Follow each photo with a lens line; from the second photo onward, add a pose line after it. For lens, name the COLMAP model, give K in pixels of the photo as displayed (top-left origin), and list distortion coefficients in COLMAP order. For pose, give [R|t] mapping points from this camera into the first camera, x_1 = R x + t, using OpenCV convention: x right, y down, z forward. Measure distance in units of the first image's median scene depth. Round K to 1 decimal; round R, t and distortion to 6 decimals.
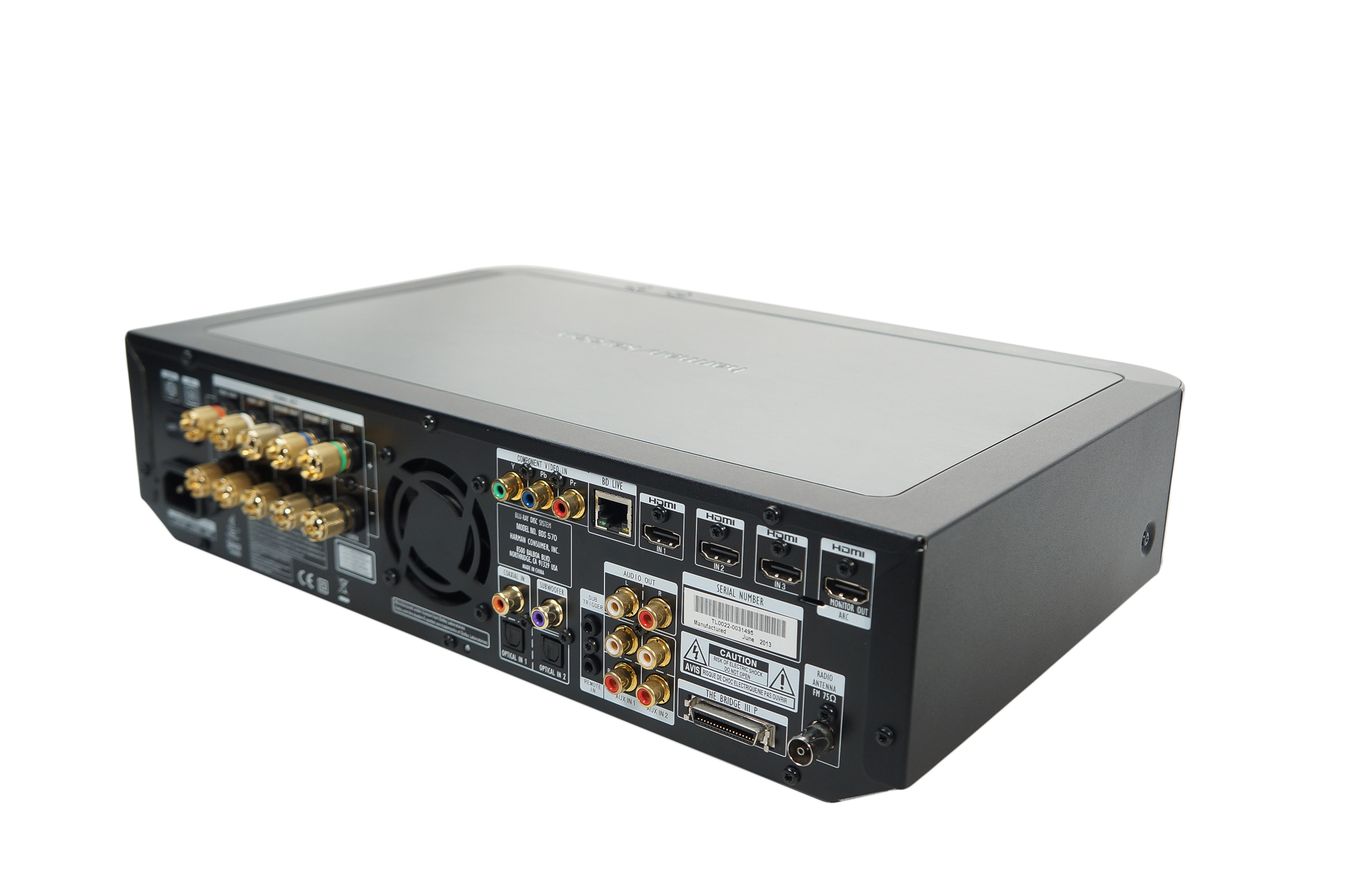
lens RADIAL K [[1384.2, 0, 674.5], [0, 1384.2, 447.5], [0, 0, 1]] dist [-0.005240, 0.005619]
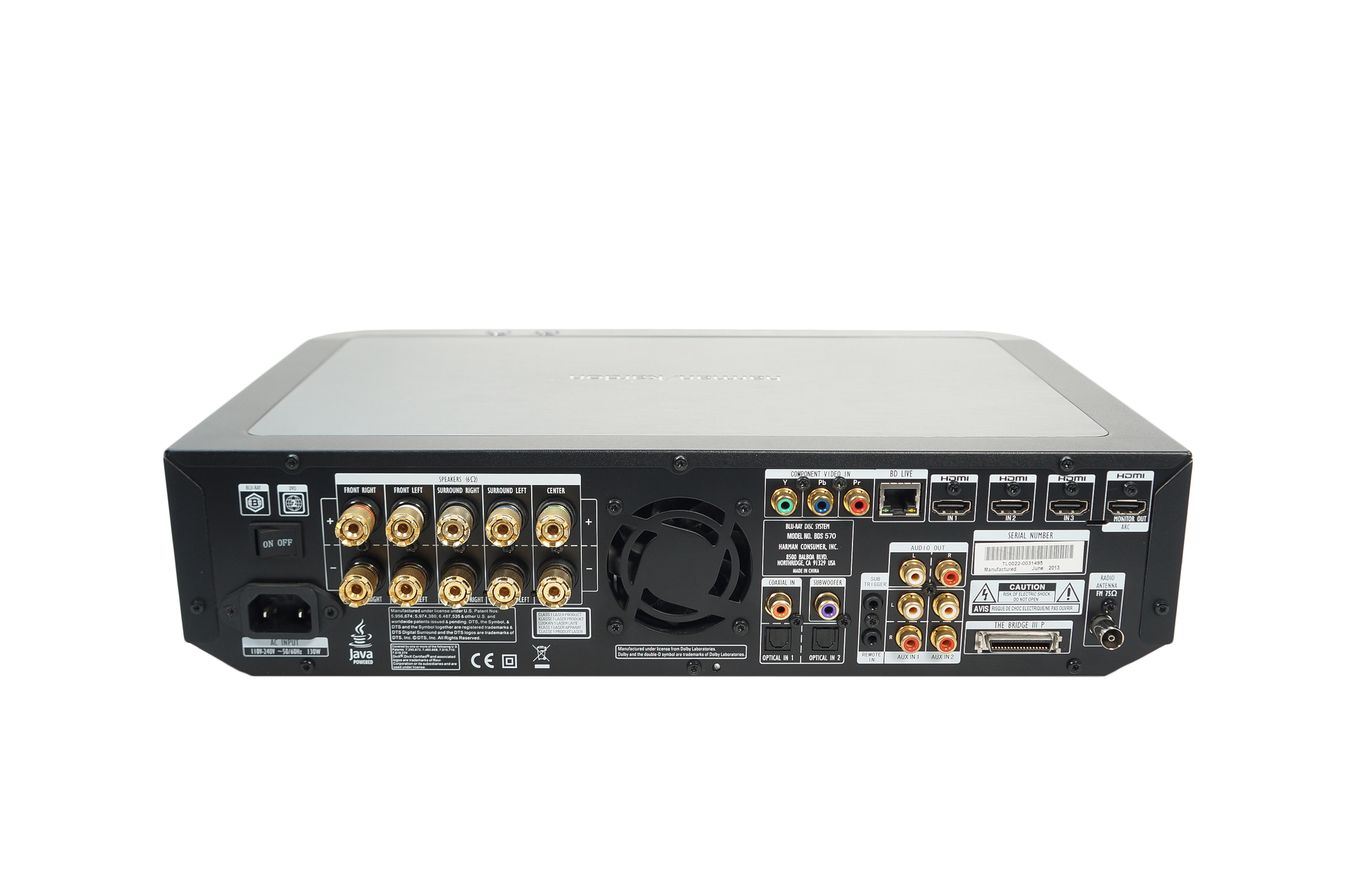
lens RADIAL K [[1384.2, 0, 674.5], [0, 1384.2, 447.5], [0, 0, 1]] dist [-0.005240, 0.005619]
pose [[0.784512, -0.183688, 0.592284, -0.863603], [0.193941, 0.979886, 0.047011, -0.085762], [-0.589006, 0.077987, 0.804357, 0.165097]]
